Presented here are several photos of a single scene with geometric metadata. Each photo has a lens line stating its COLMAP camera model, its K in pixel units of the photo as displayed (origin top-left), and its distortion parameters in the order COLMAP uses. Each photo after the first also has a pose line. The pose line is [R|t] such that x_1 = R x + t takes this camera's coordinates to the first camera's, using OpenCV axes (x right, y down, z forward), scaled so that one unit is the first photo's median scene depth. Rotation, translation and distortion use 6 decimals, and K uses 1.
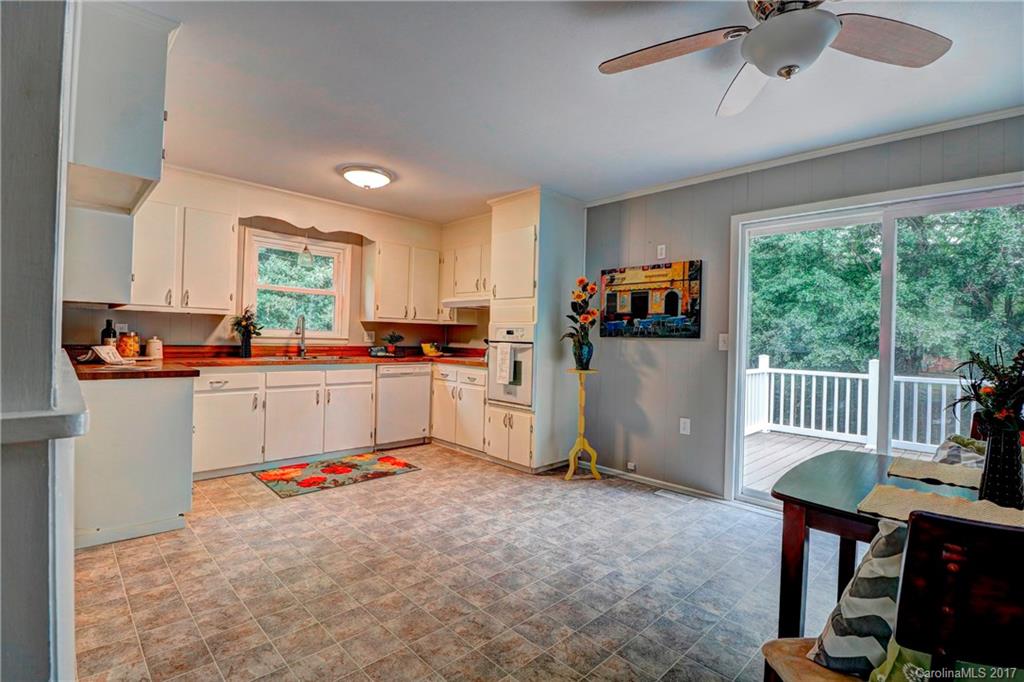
lens RADIAL K [[473.4, 0, 513.7], [0, 473.4, 338.5], [0, 0, 1]] dist [-0.009184, -0.007078]
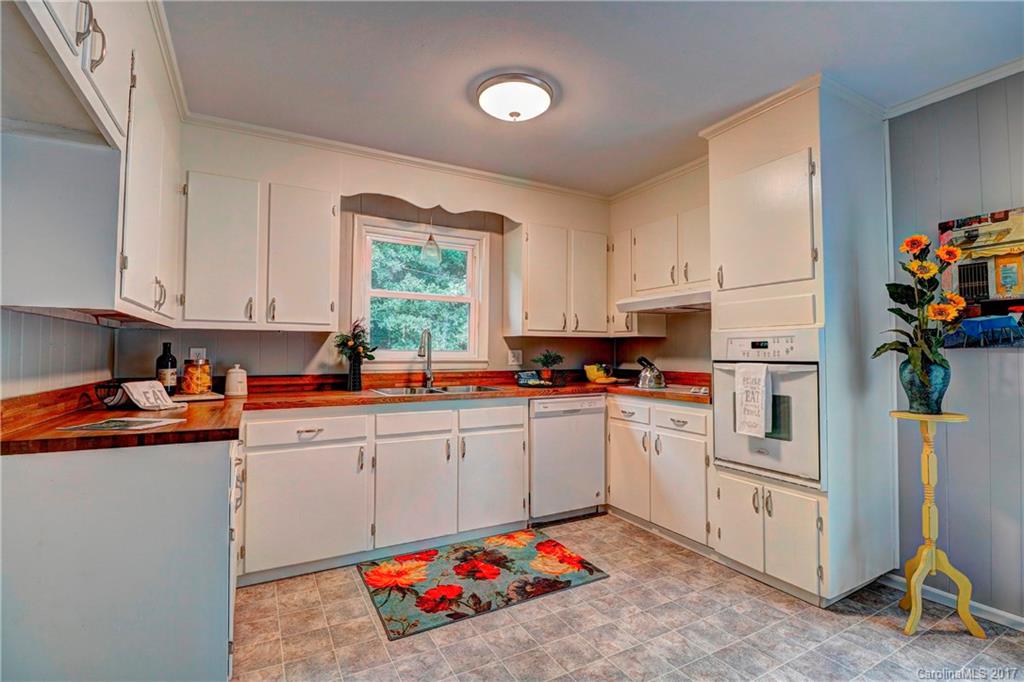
lens RADIAL K [[473.4, 0, 513.1], [0, 473.4, 337.1], [0, 0, 1]] dist [-0.009184, -0.007078]
pose [[0.963270, -0.033964, -0.266379, -0.147179], [0.023179, 0.998783, -0.043530, -0.004703], [0.267533, 0.035757, 0.962885, 0.386497]]
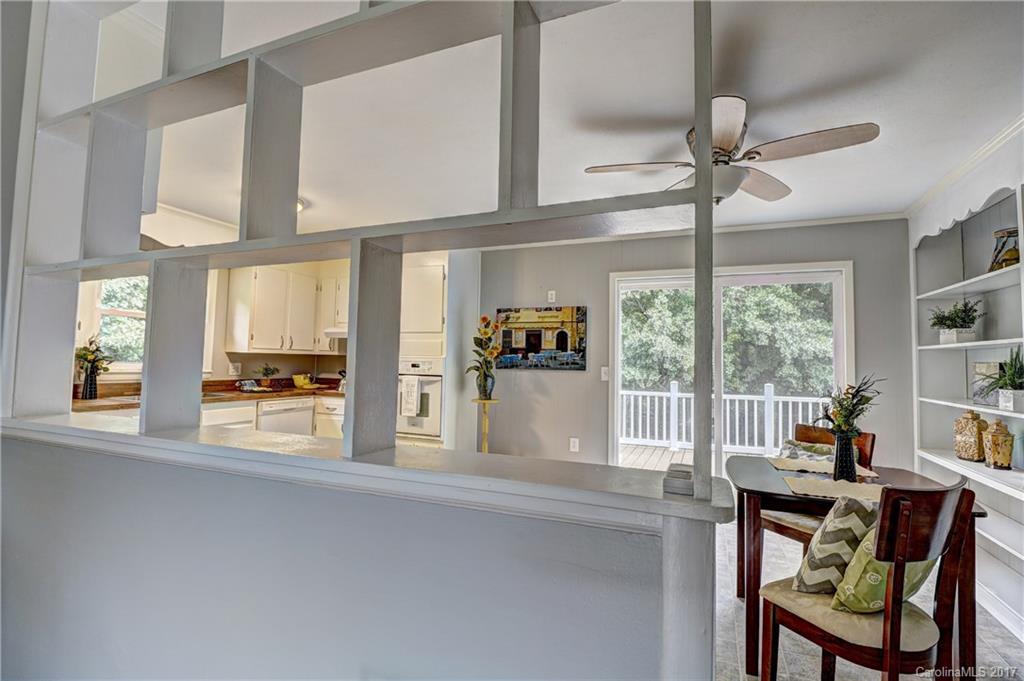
lens RADIAL K [[473.4, 0, 509.4], [0, 473.4, 340.7], [0, 0, 1]] dist [-0.009184, -0.007078]
pose [[0.918644, 0.011757, 0.394910, -0.236224], [0.003159, 0.999307, -0.037099, -0.029199], [-0.395073, 0.035328, 0.917970, -0.031776]]
